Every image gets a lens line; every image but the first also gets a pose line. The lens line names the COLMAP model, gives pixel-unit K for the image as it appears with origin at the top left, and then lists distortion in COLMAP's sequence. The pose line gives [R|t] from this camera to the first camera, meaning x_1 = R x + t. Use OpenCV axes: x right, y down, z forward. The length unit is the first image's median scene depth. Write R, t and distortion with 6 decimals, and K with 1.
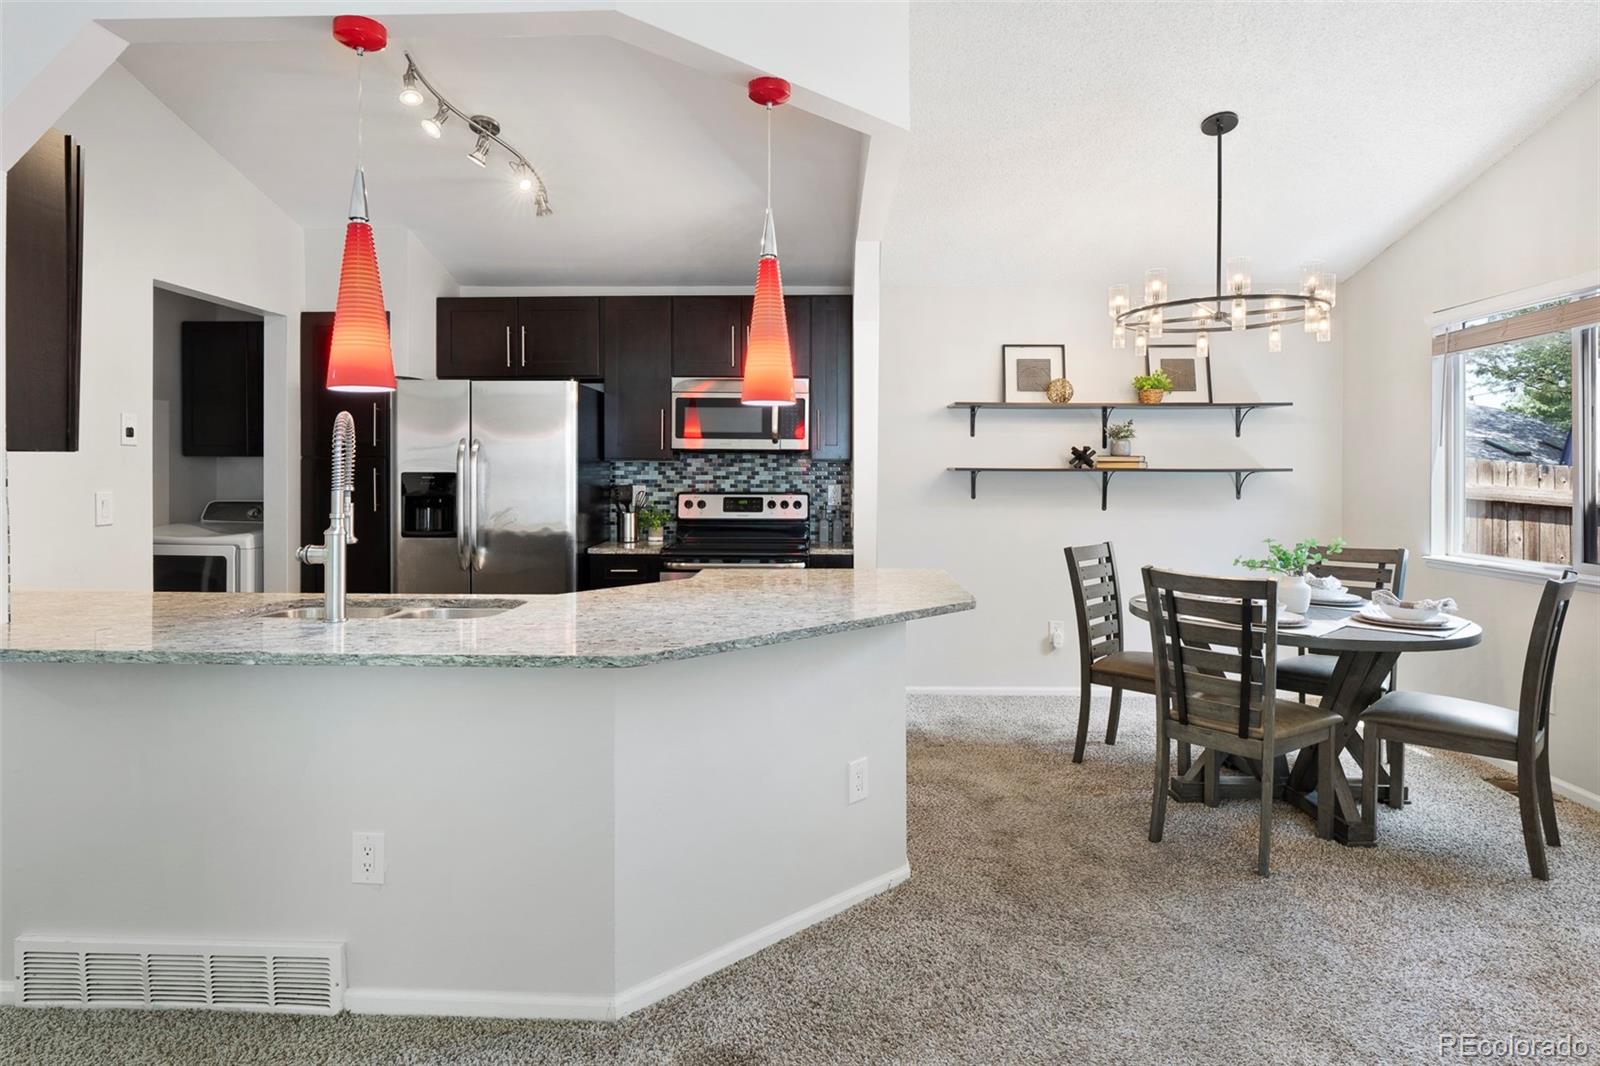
lens RADIAL K [[901.0, 0, 788.0], [0, 901.0, 479.5], [0, 0, 1]] dist [-0.003171, -0.001648]
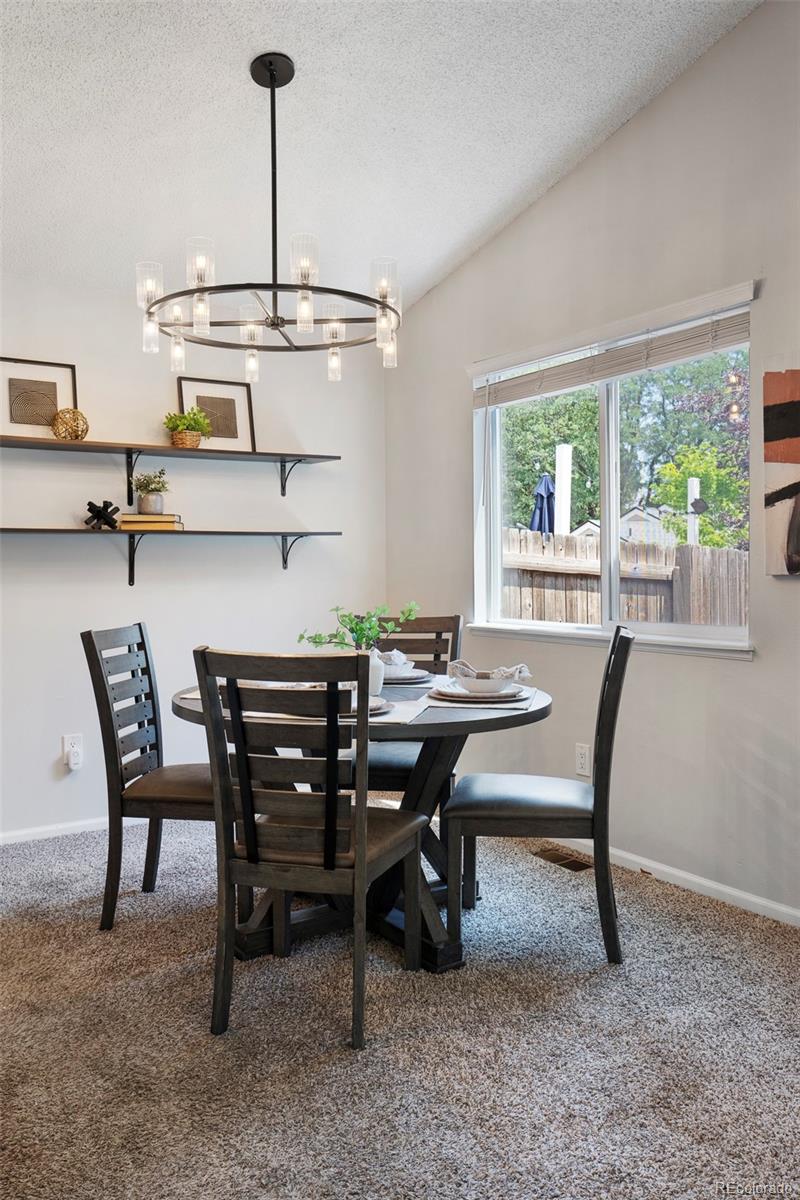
lens RADIAL K [[985.9, 0, 407.9], [0, 985.9, 597.0], [0, 0, 1]] dist [-0.018934, 0.033221]
pose [[0.813506, -0.027740, 0.580895, 0.061961], [0.012843, 0.999475, 0.029744, 0.026313], [-0.581415, -0.016736, 0.813435, 0.204654]]
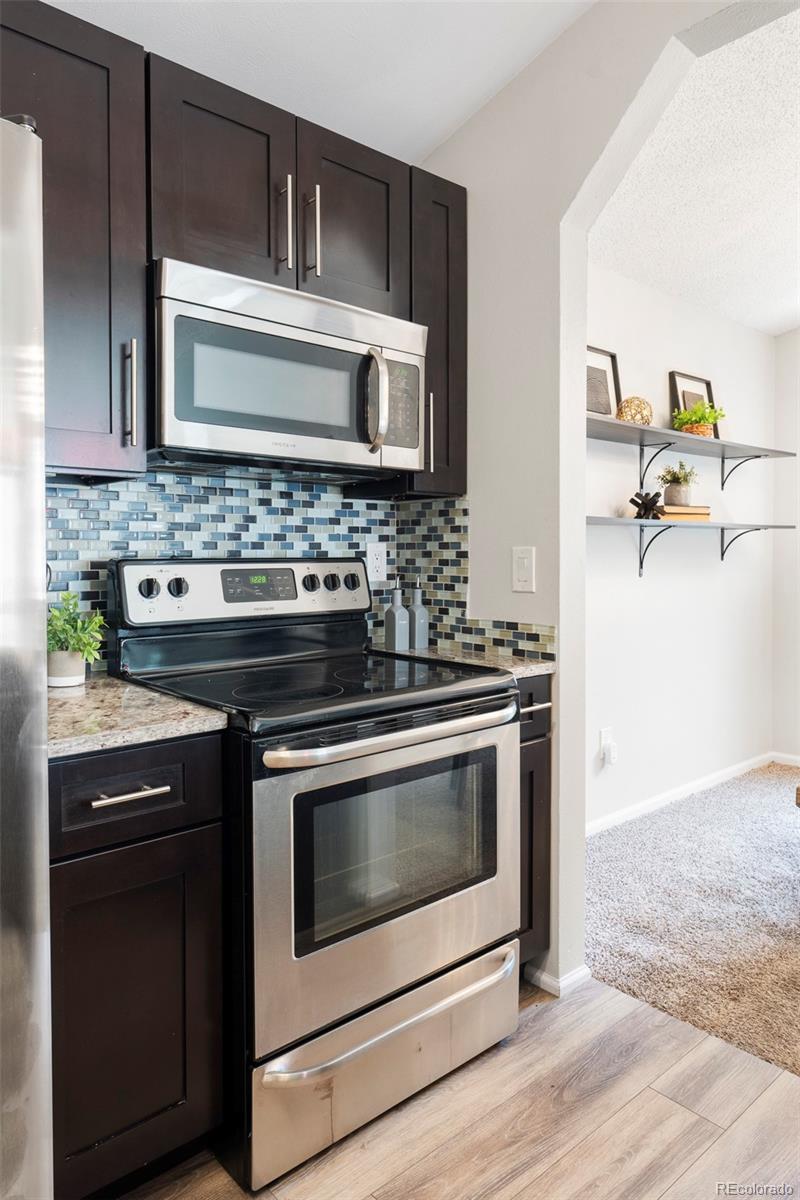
lens RADIAL K [[797.0, 0, 396.6], [0, 797.0, 596.1], [0, 0, 1]] dist [-0.002120, -0.000831]
pose [[0.726196, -0.043650, 0.686100, -0.328236], [0.000295, 0.998002, 0.063181, 0.008822], [-0.687487, -0.045680, 0.724758, 0.762951]]
